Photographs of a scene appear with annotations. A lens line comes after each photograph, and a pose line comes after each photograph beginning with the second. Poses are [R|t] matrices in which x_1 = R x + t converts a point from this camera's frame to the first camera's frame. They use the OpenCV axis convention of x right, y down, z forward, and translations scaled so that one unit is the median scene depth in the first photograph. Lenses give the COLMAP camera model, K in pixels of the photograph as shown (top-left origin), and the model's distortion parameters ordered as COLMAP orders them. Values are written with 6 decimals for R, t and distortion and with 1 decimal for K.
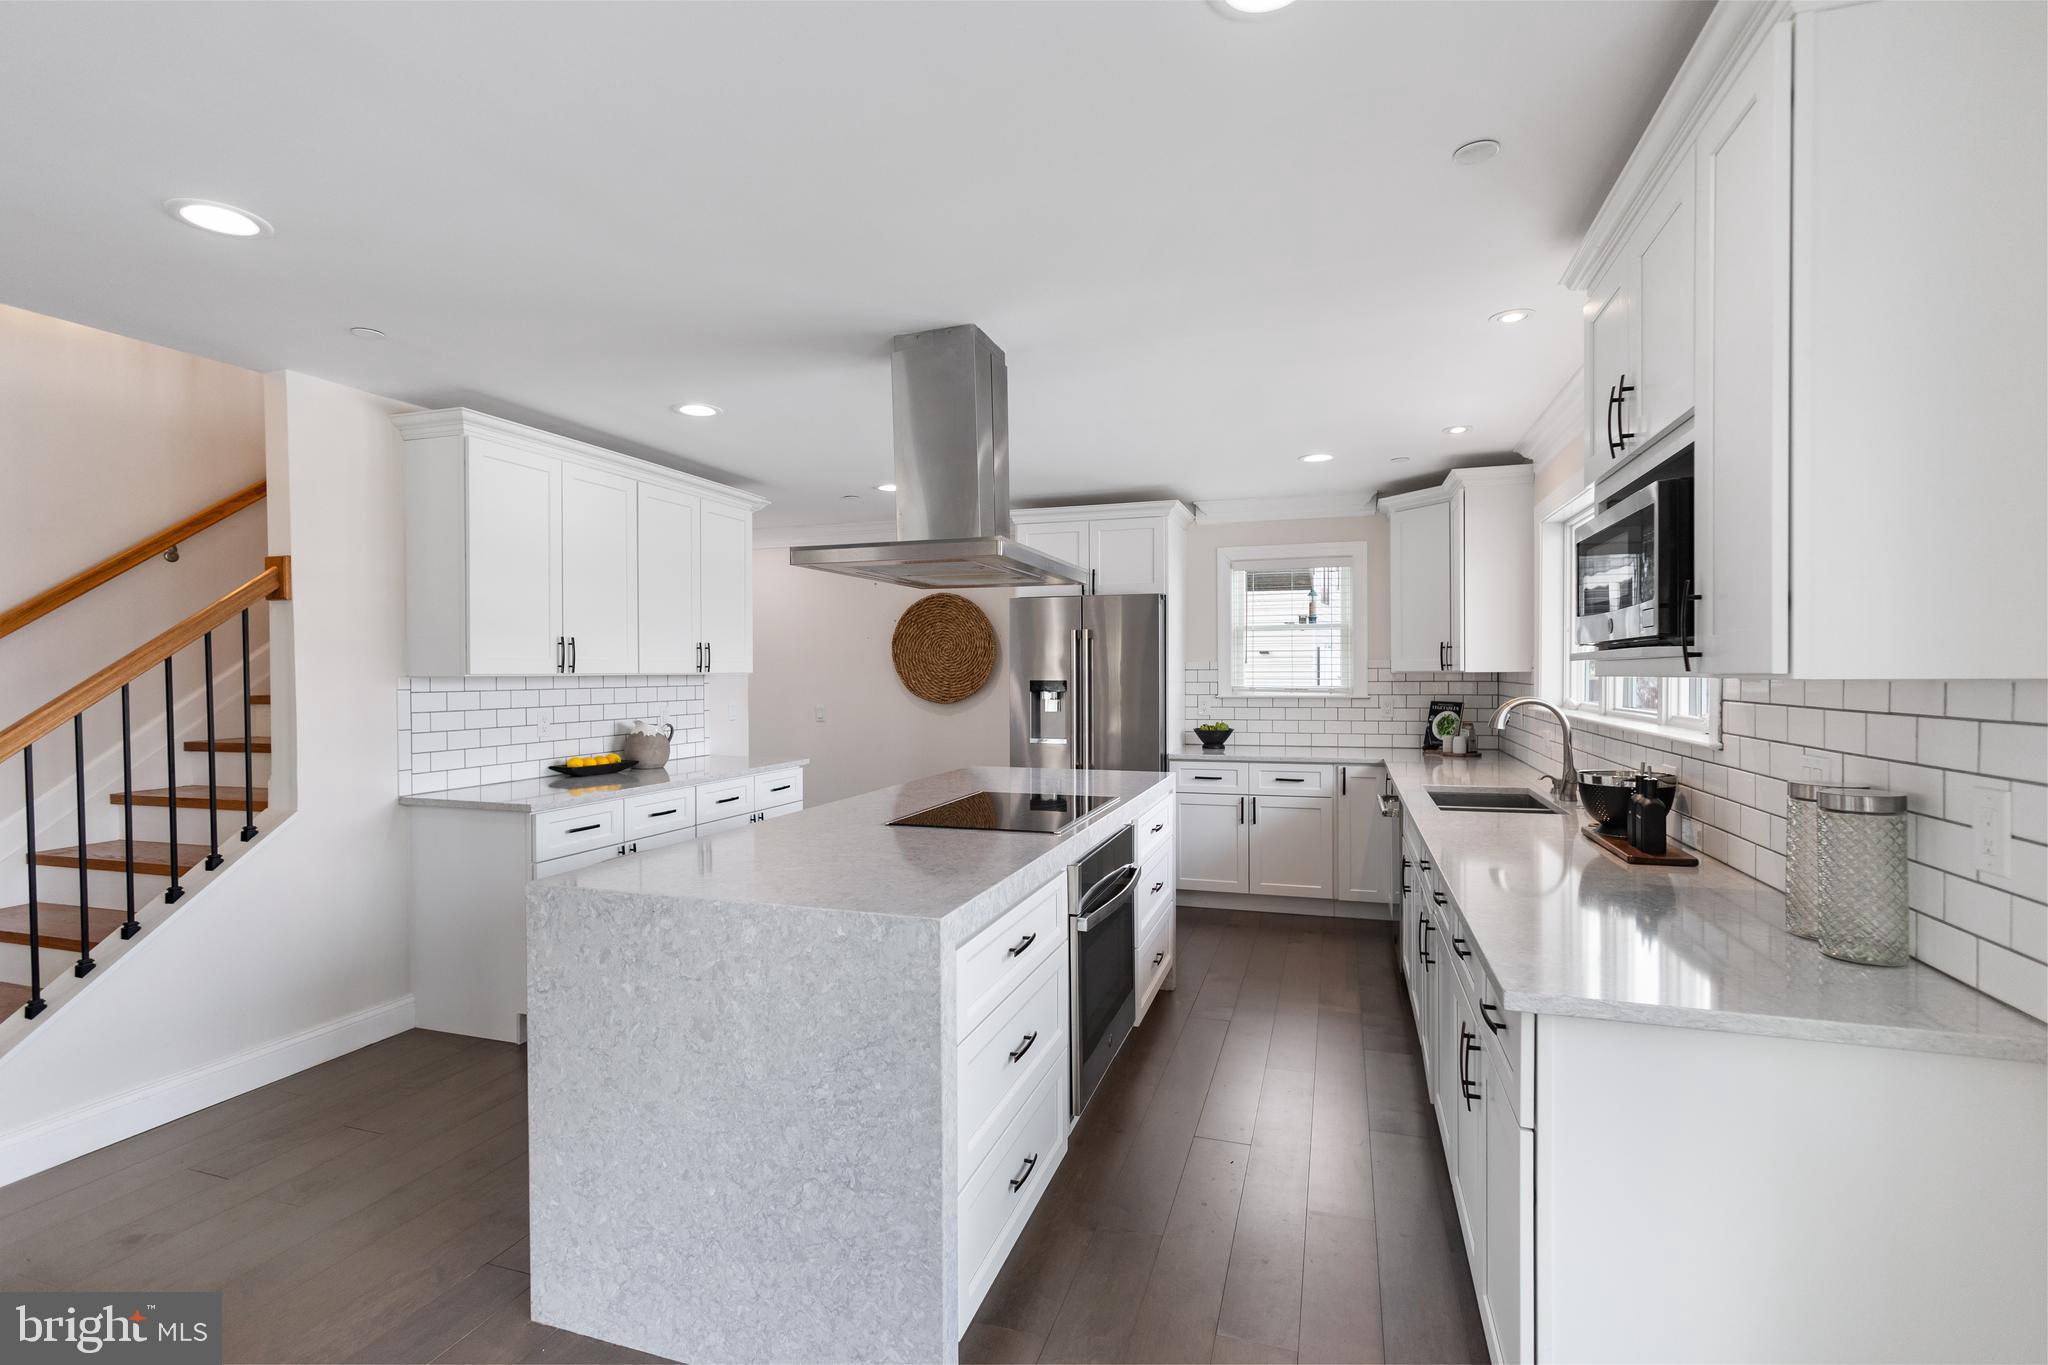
lens RADIAL K [[946.8, 0, 1020.0], [0, 946.8, 690.3], [0, 0, 1]] dist [-0.001760, 0.000739]
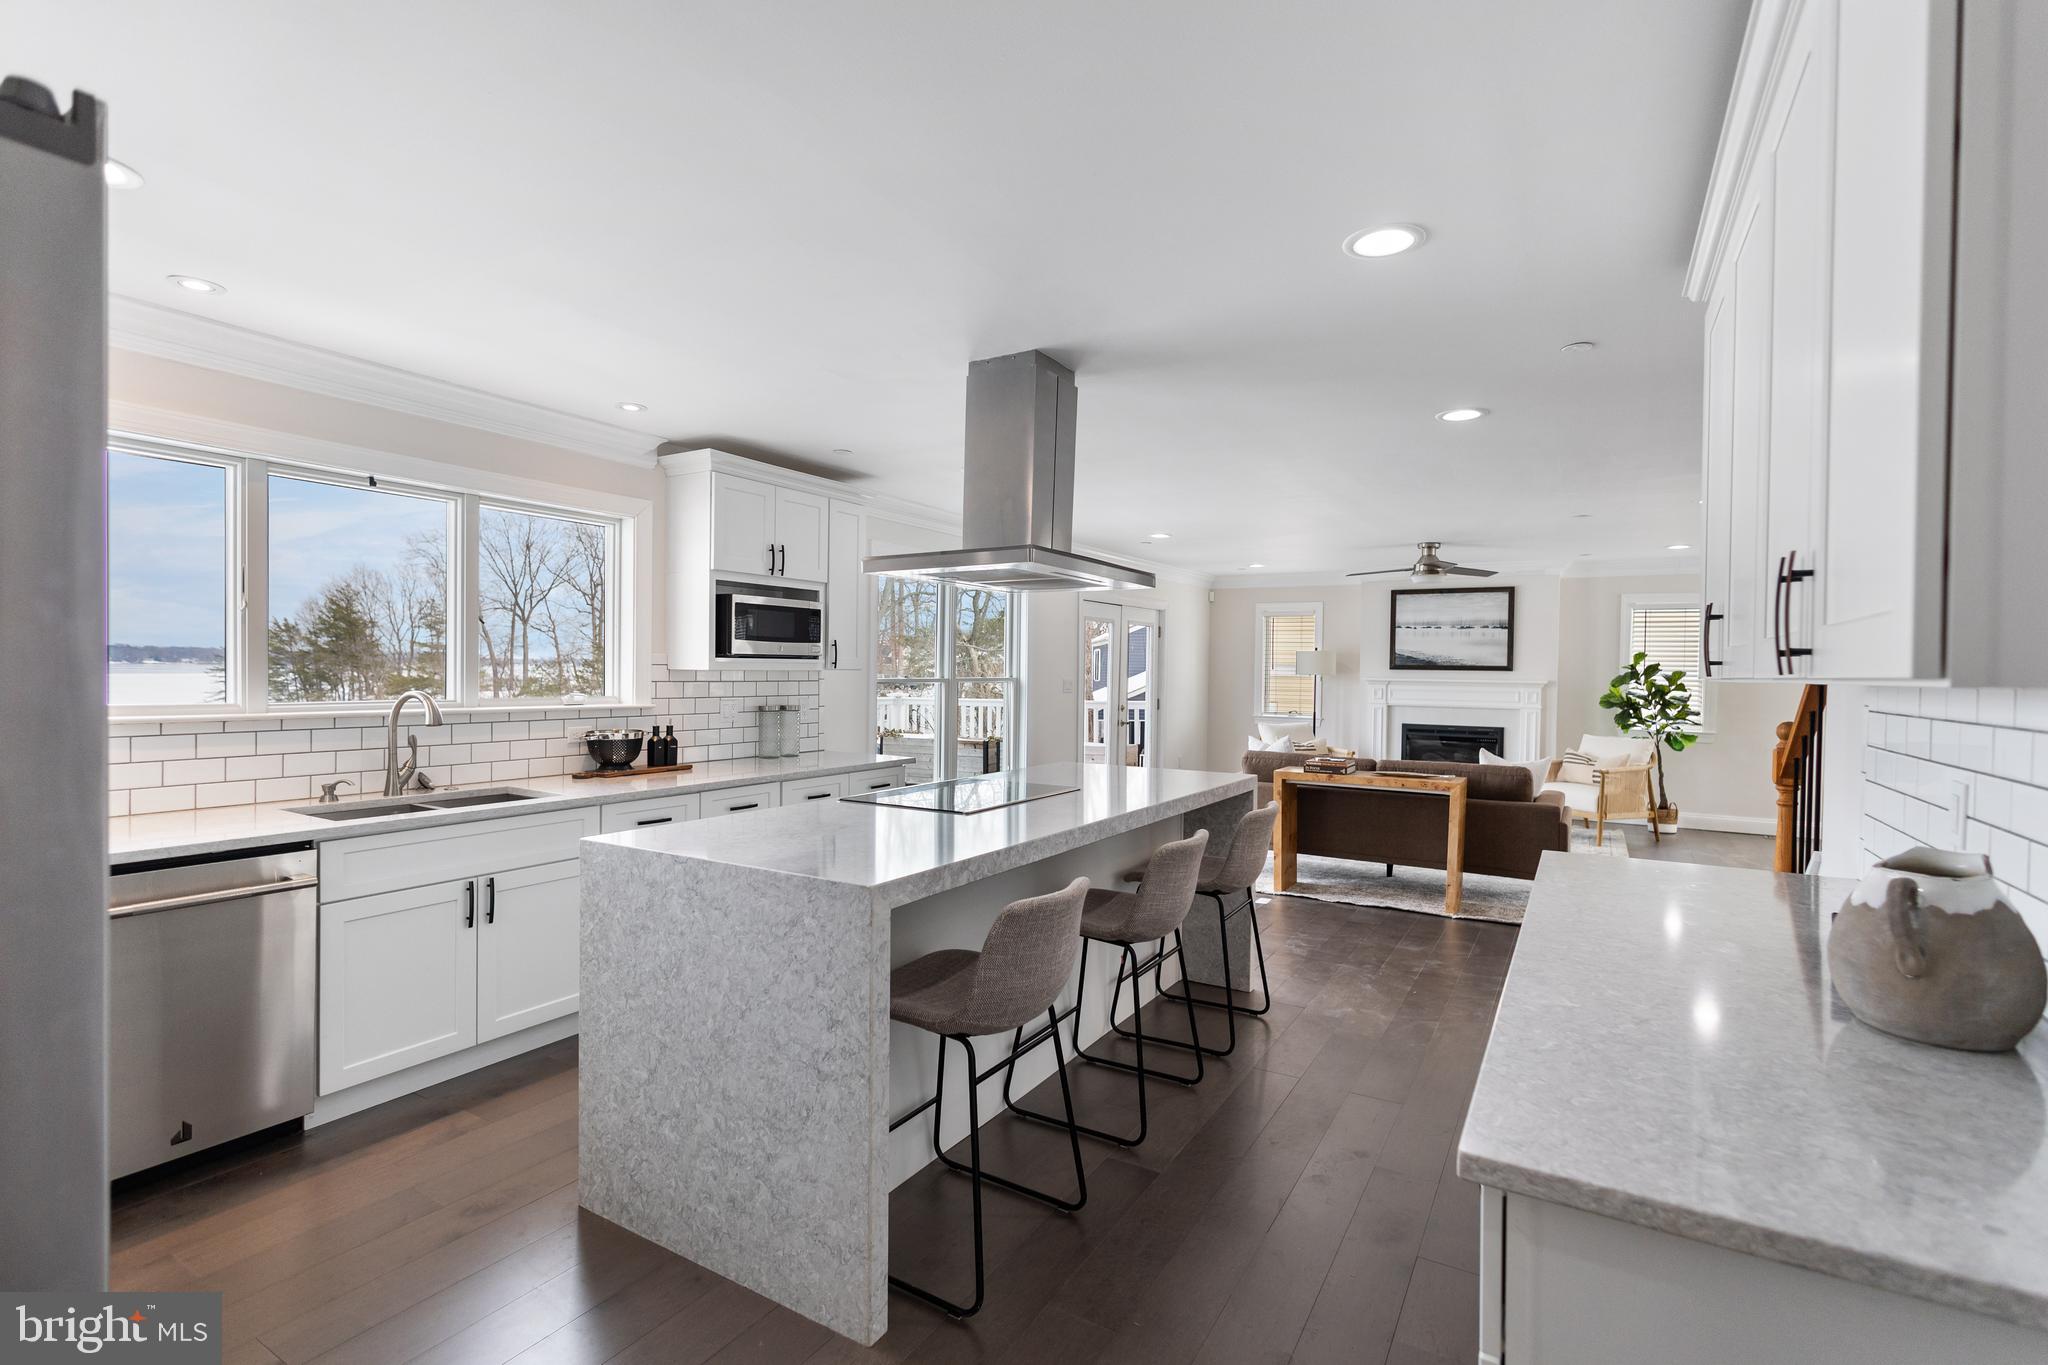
lens RADIAL K [[905.9, 0, 1018.8], [0, 905.9, 679.5], [0, 0, 1]] dist [-0.001866, -0.000115]
pose [[-0.972195, -0.011234, 0.233903, -0.181777], [-0.004601, 0.999572, 0.028882, -0.022093], [-0.234127, 0.027003, -0.971831, 1.163115]]
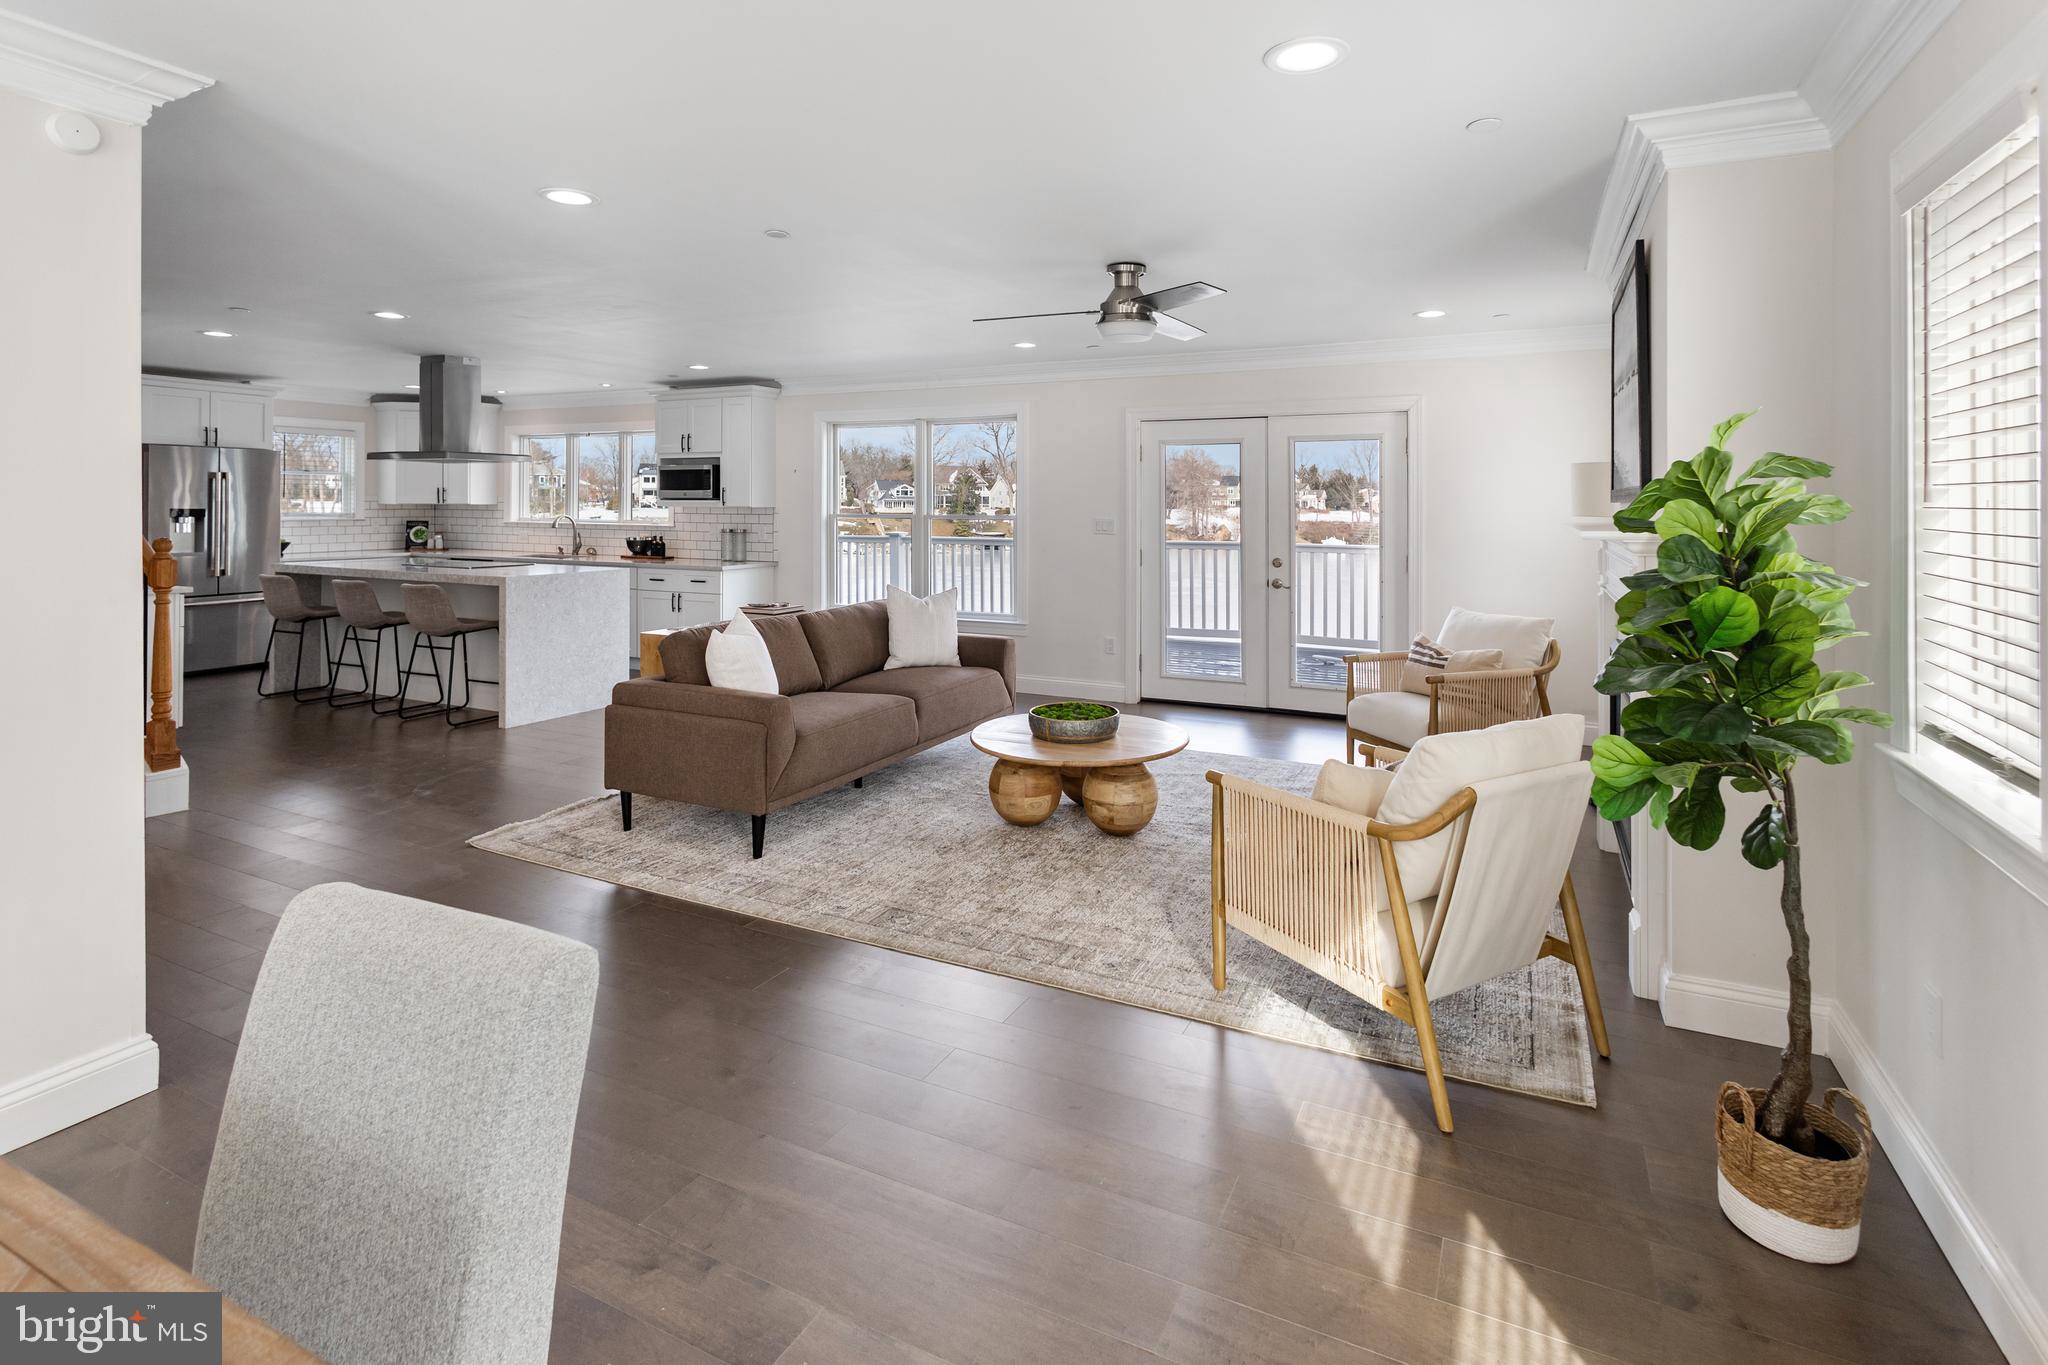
lens RADIAL K [[1017.9, 0, 1020.2], [0, 1017.9, 494.0], [0, 0, 1]] dist [-0.000175, -0.000192]
pose [[0.141802, 0.013204, 0.989807, -1.325396], [0.012965, 0.999801, -0.015195, 0.005943], [-0.989810, 0.014987, 0.141603, -0.395472]]
